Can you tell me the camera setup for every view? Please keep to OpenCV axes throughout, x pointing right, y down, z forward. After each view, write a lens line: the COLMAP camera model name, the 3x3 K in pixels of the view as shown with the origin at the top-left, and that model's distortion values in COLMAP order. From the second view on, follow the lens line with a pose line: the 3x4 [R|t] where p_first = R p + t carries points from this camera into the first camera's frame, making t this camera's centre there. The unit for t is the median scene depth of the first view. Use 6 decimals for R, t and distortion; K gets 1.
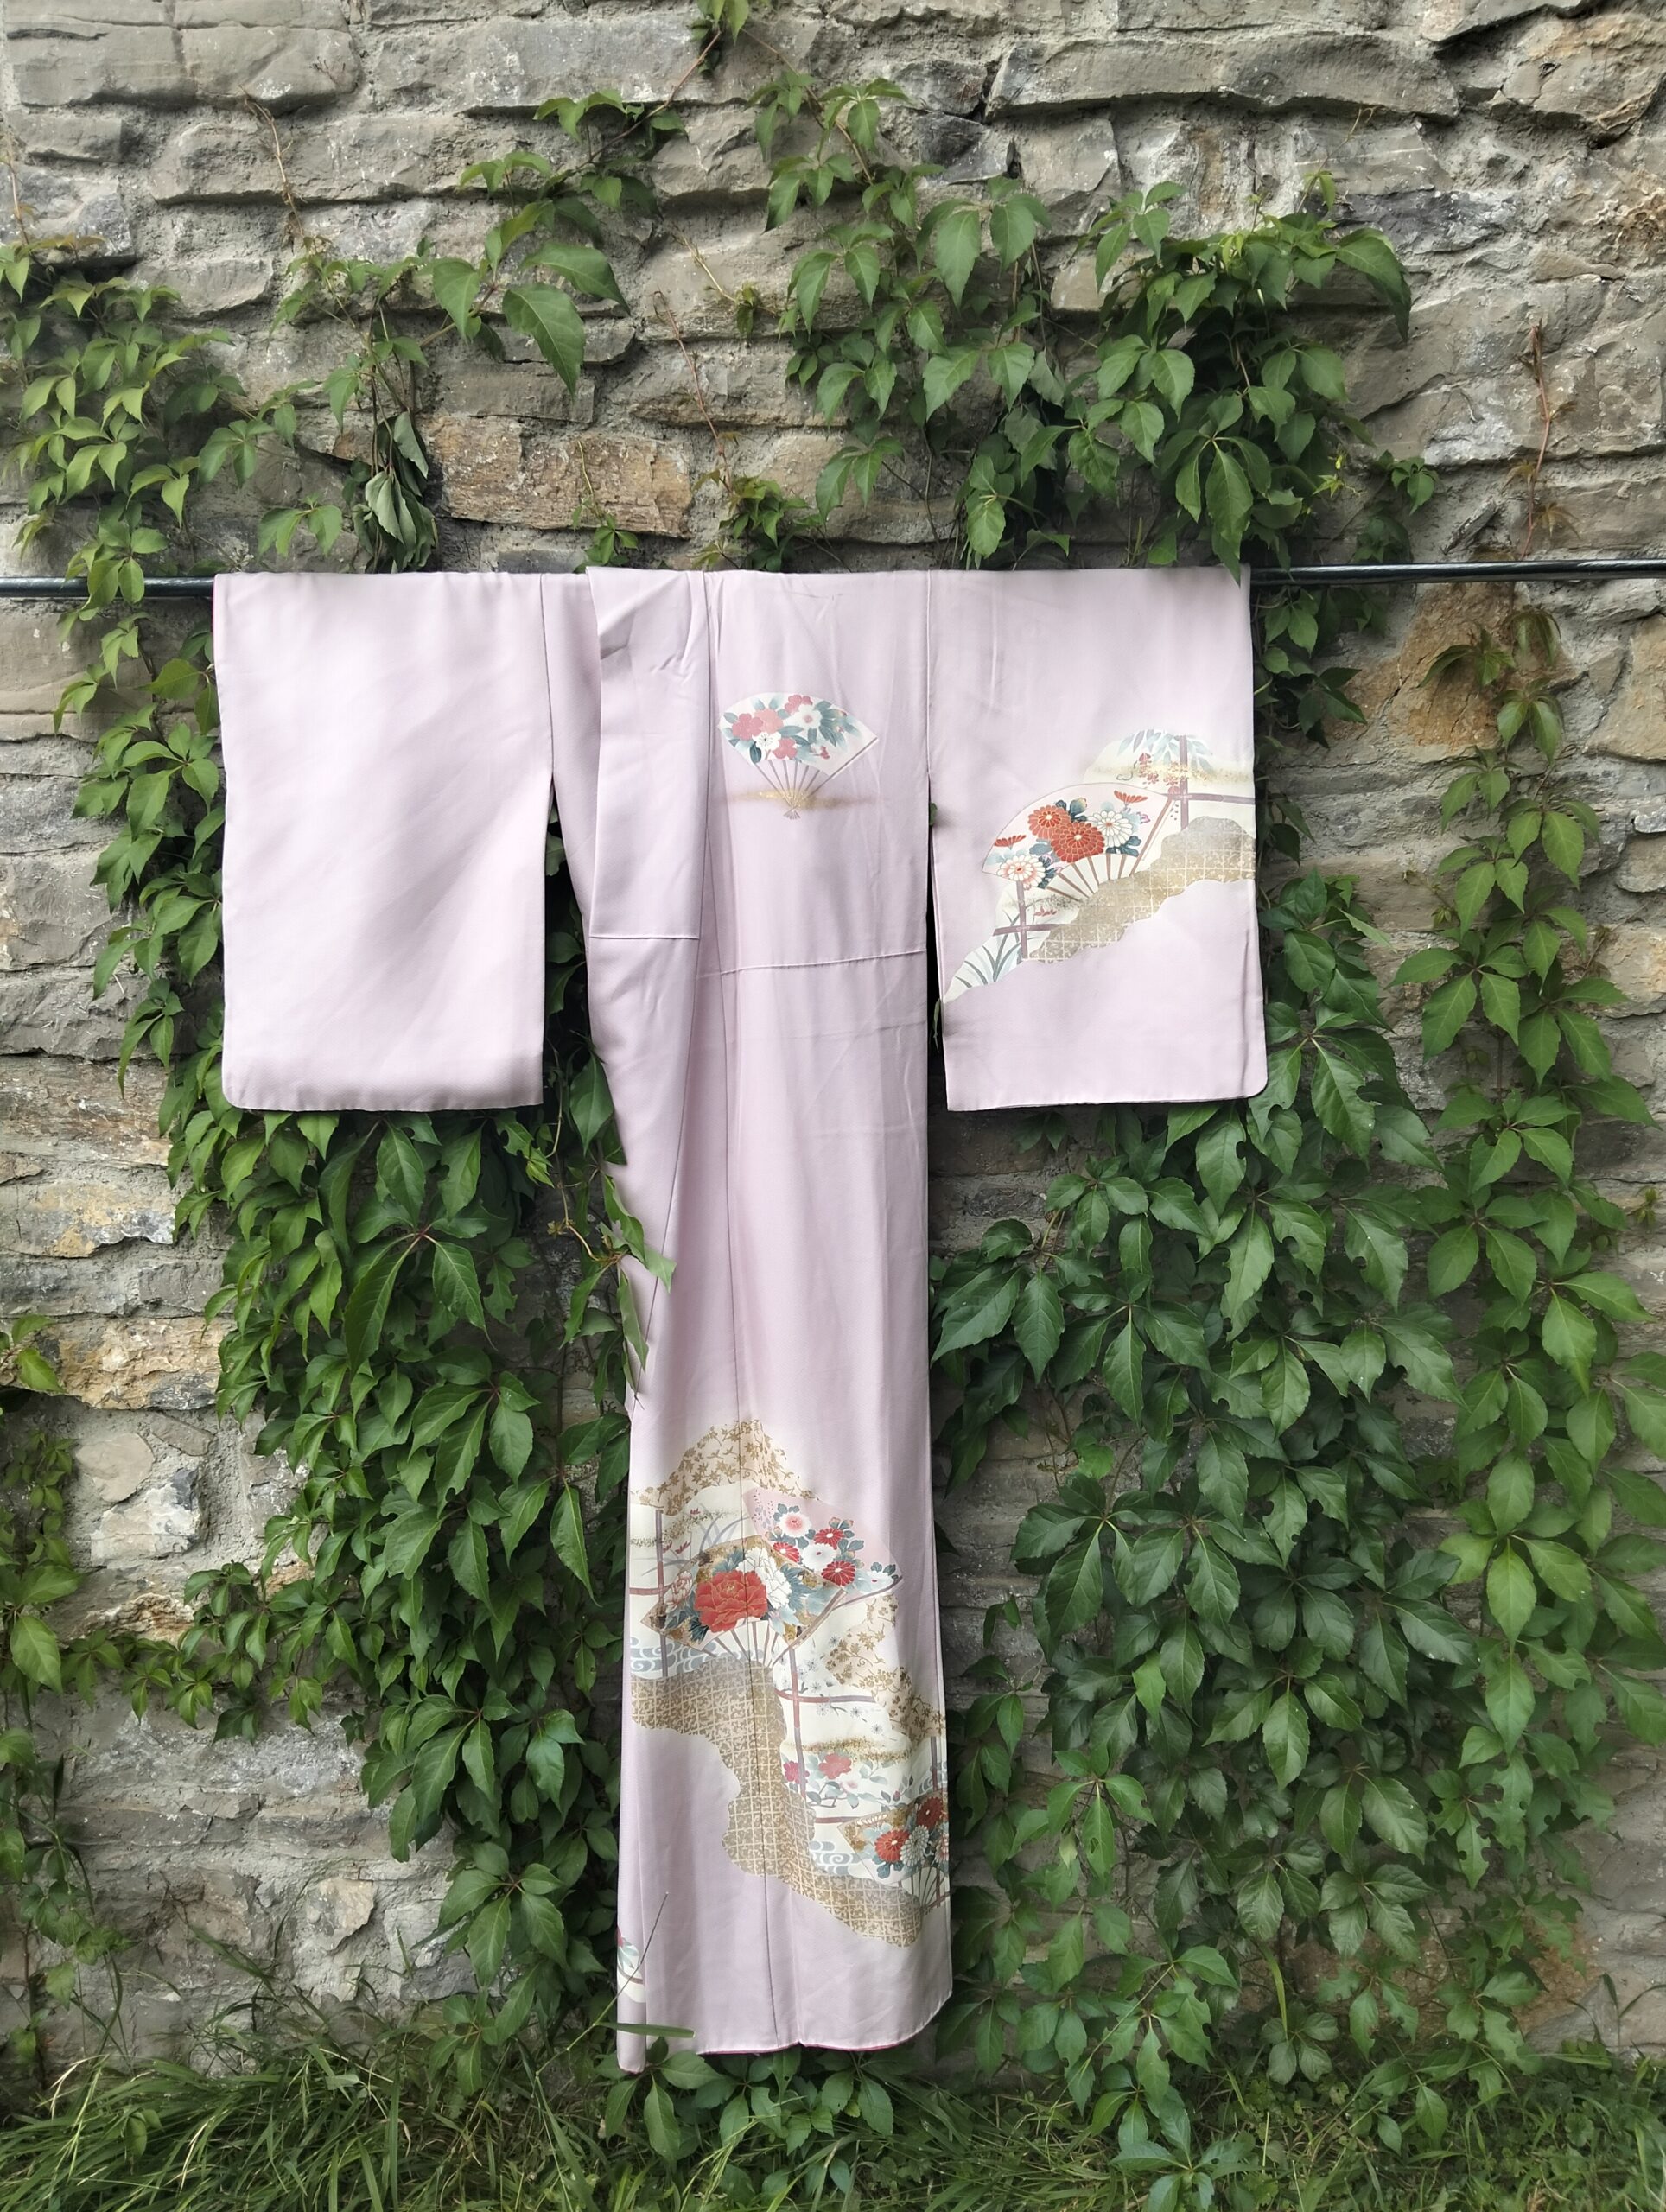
lens RADIAL K [[1653.1, 0, 841.0], [0, 1653.1, 1112.0], [0, 0, 1]] dist [0.056101, -0.054349]
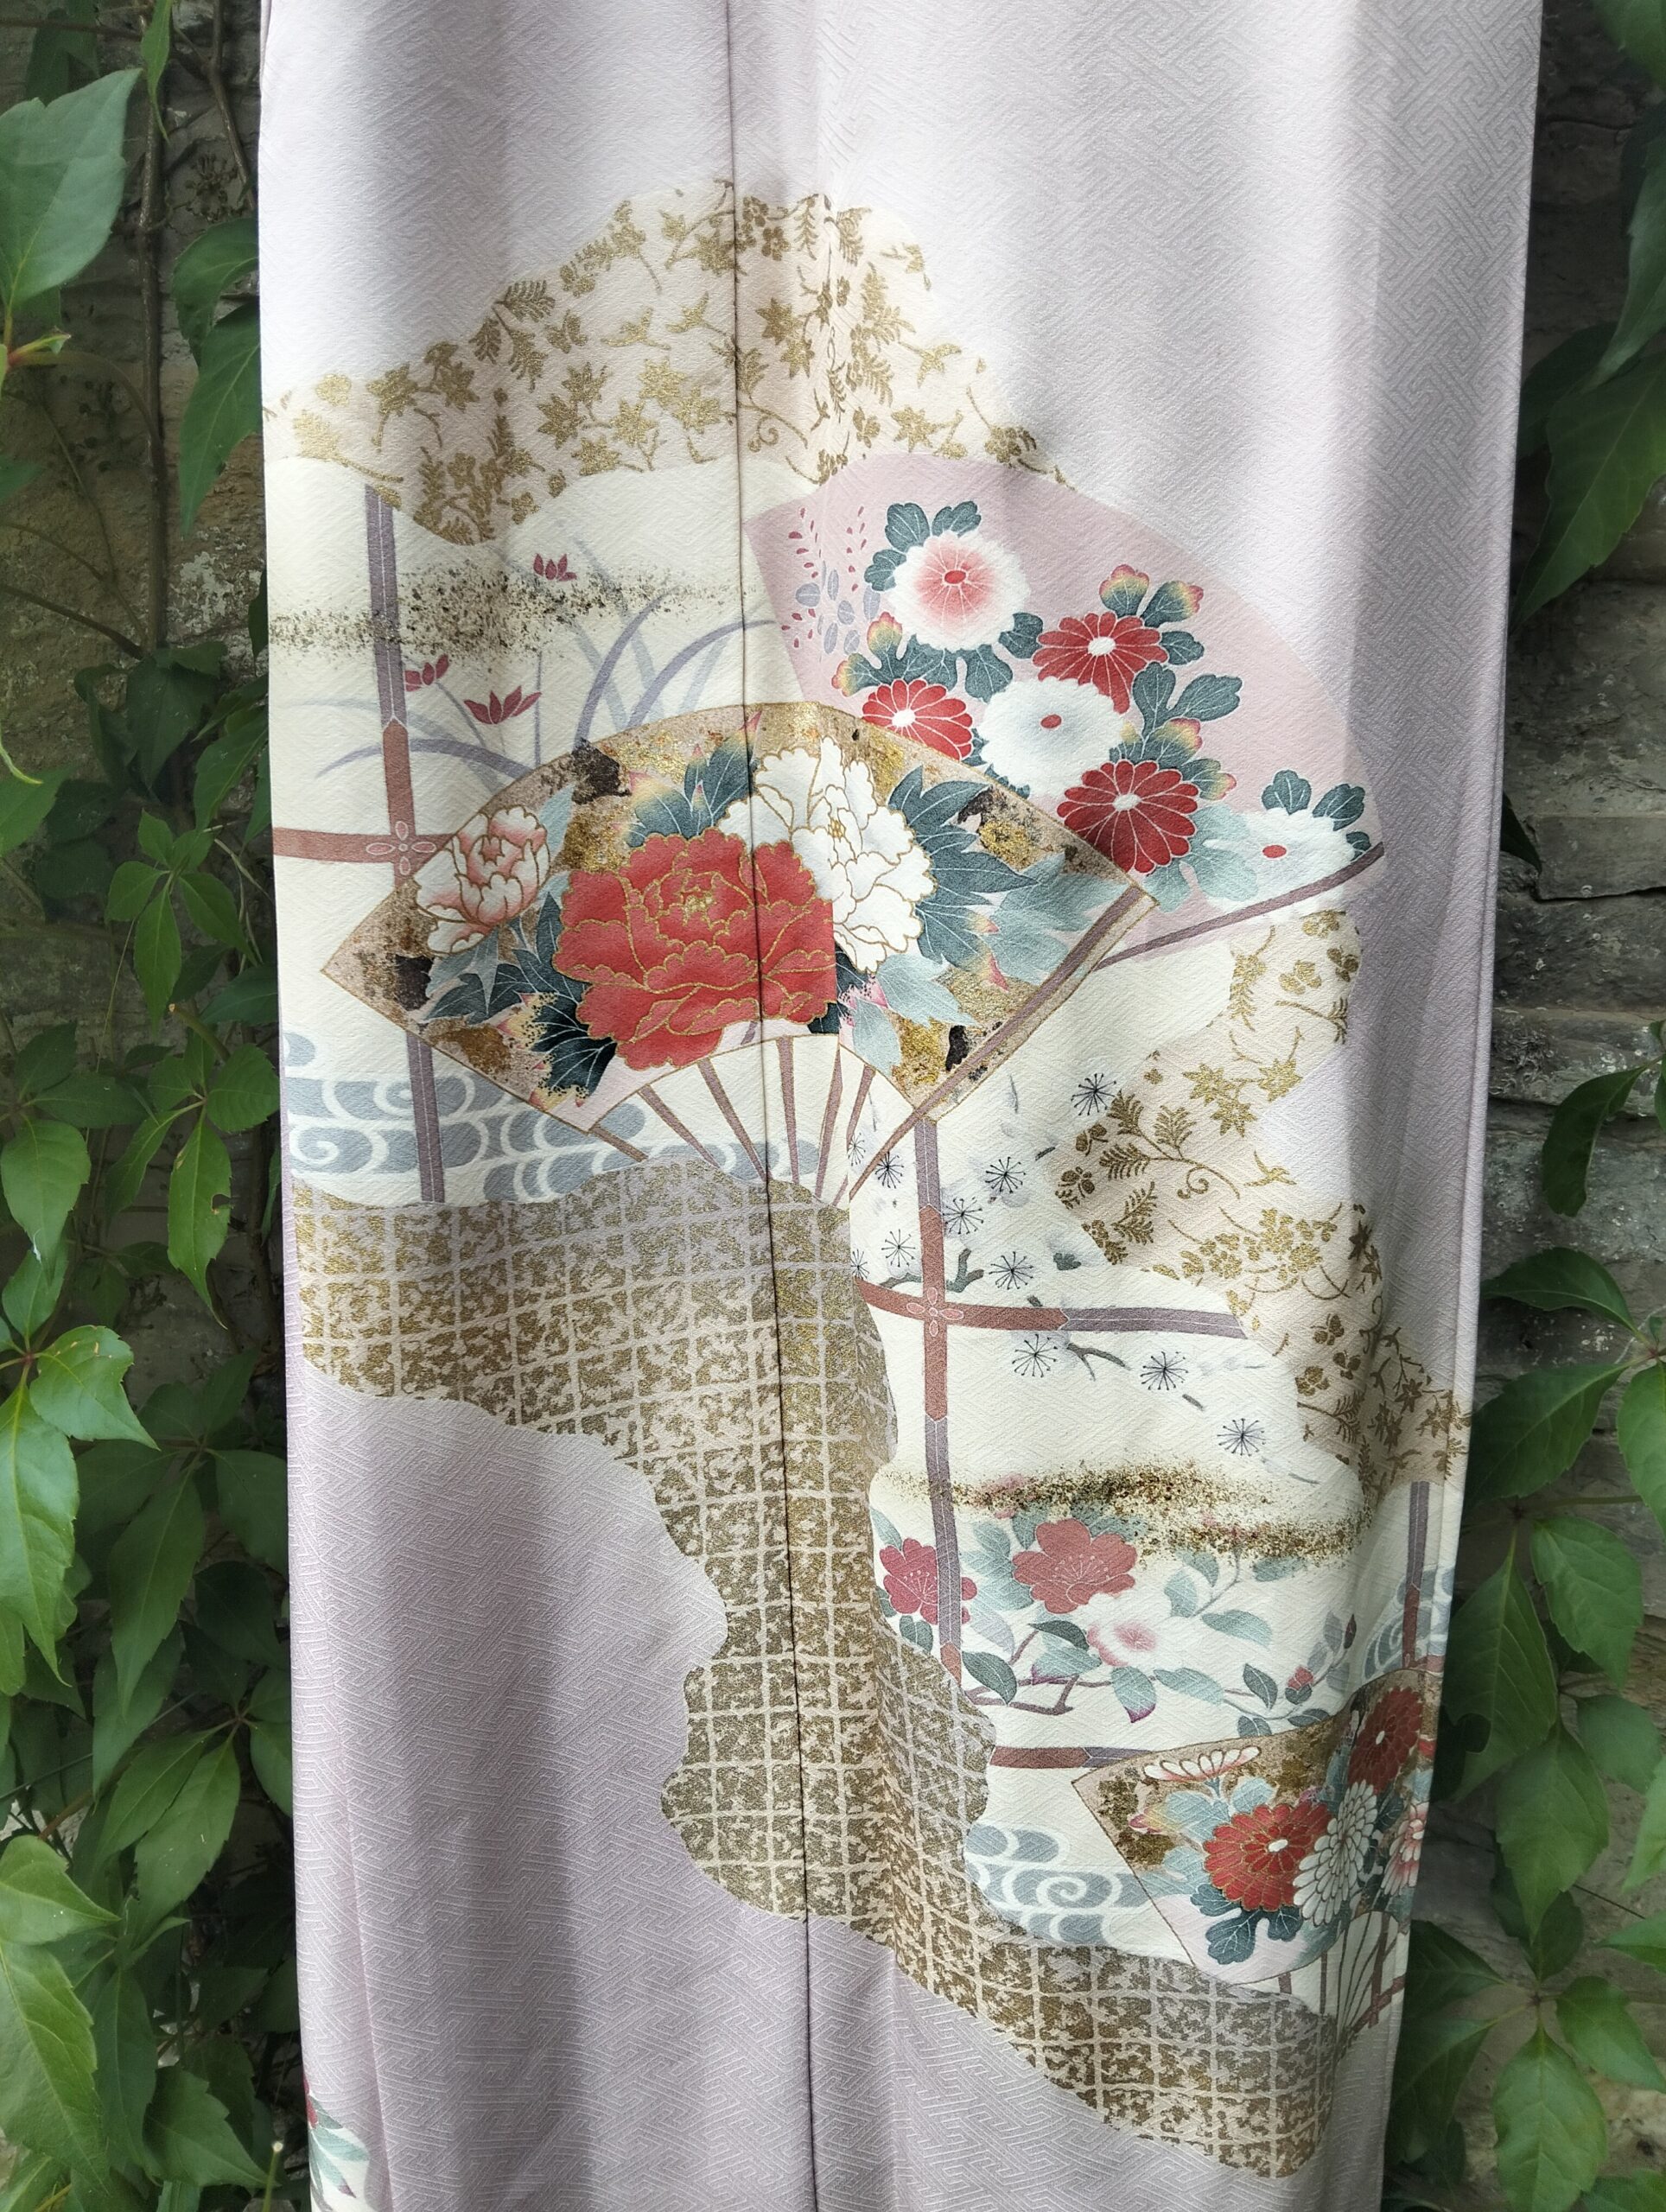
lens RADIAL K [[1653.1, 0, 839.9], [0, 1653.1, 1104.5], [0, 0, 1]] dist [0.056101, -0.054349]
pose [[0.997988, 0.031507, -0.055023, -0.028745], [-0.025659, 0.994254, 0.103929, 0.293572], [0.057982, -0.102308, 0.993062, 0.743609]]
